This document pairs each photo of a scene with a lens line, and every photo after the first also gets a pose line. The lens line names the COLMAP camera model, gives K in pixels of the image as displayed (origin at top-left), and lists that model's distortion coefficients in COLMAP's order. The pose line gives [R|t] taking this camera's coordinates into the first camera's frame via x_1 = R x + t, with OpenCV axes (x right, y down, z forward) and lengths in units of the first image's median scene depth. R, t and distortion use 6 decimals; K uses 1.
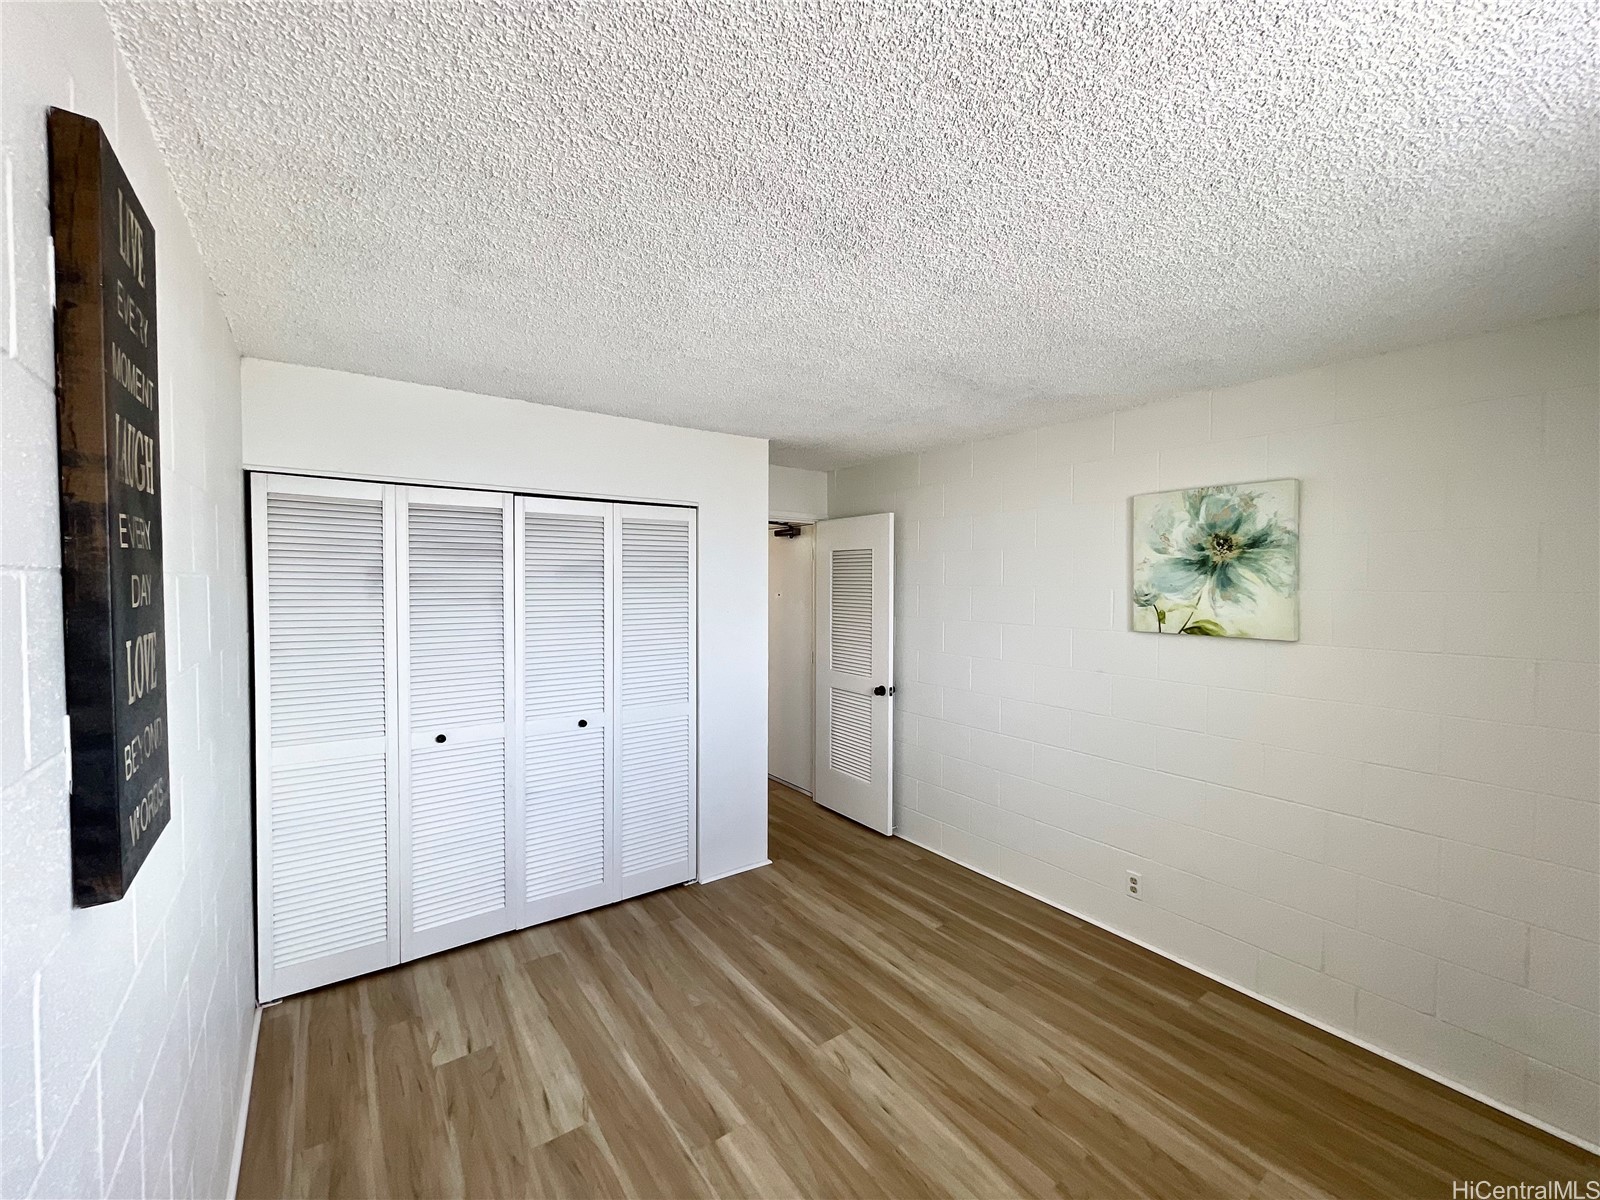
lens RADIAL K [[656.9, 0, 800.0], [0, 656.9, 600.0], [0, 0, 1]] dist [0.015162, -0.000222]
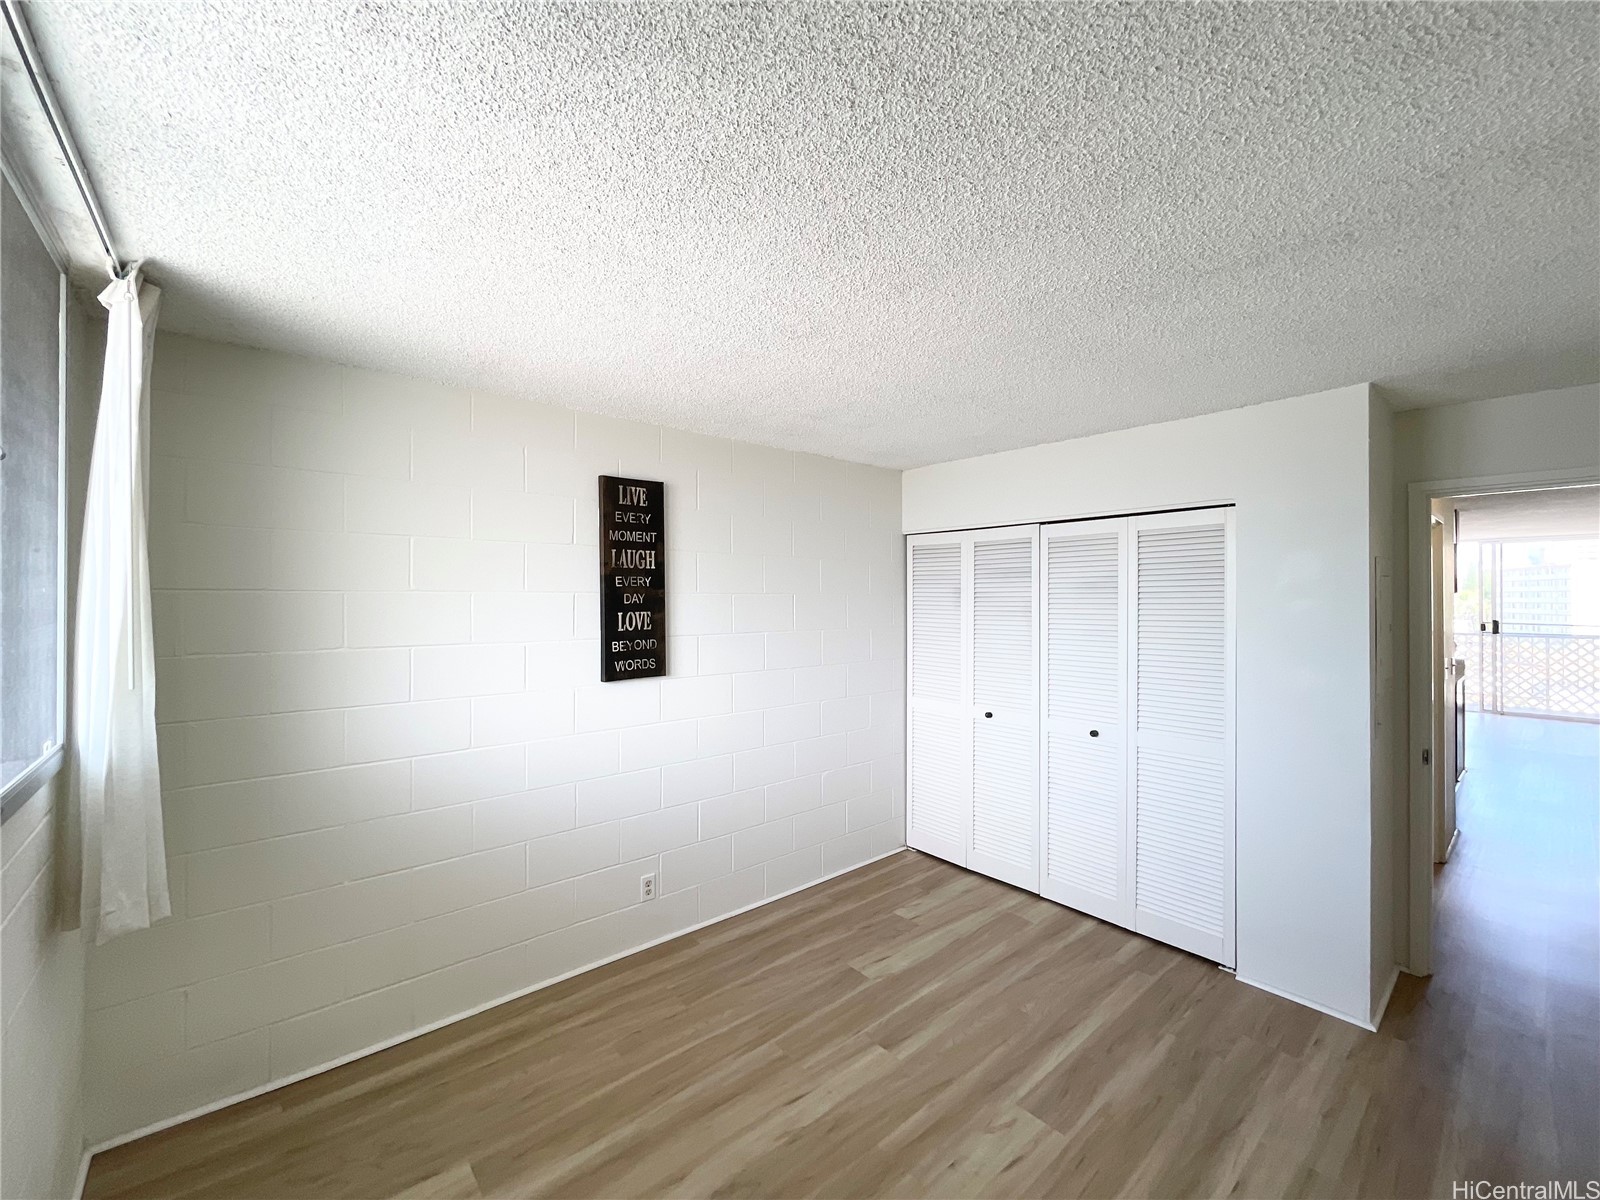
lens RADIAL K [[656.9, 0, 800.0], [0, 656.9, 600.0], [0, 0, 1]] dist [0.015162, -0.000222]
pose [[0.085774, -0.001305, -0.996314, 0.774435], [-0.029377, 0.999561, -0.003838, -0.006620], [0.995881, 0.029598, 0.085699, 0.512102]]
